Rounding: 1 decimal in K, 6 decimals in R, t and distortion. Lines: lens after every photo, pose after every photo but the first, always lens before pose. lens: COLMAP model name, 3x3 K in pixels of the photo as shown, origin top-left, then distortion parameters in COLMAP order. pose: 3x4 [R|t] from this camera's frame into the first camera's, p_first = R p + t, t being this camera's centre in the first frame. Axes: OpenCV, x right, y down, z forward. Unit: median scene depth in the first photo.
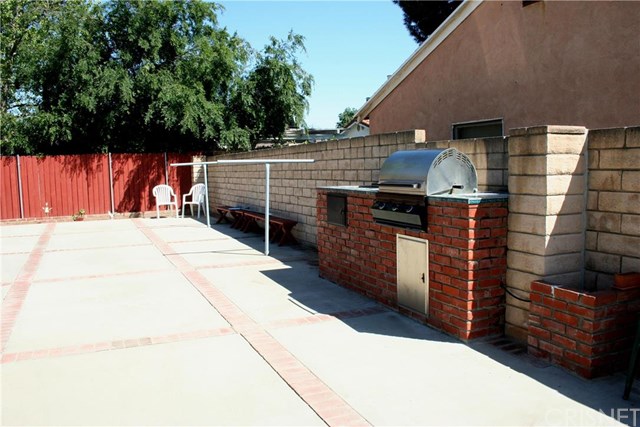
lens RADIAL K [[544.9, 0, 319.9], [0, 544.9, 220.8], [0, 0, 1]] dist [-0.134577, 0.119154]
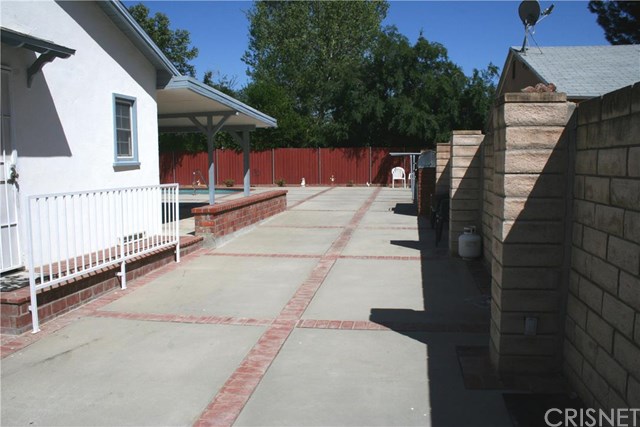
lens RADIAL K [[544.9, 0, 319.9], [0, 544.9, 220.8], [0, 0, 1]] dist [-0.134577, 0.119154]
pose [[0.835582, 0.078212, -0.543770, 0.408946], [-0.064742, 0.996936, 0.043908, 0.036406], [0.545538, -0.001484, 0.838085, -0.488498]]
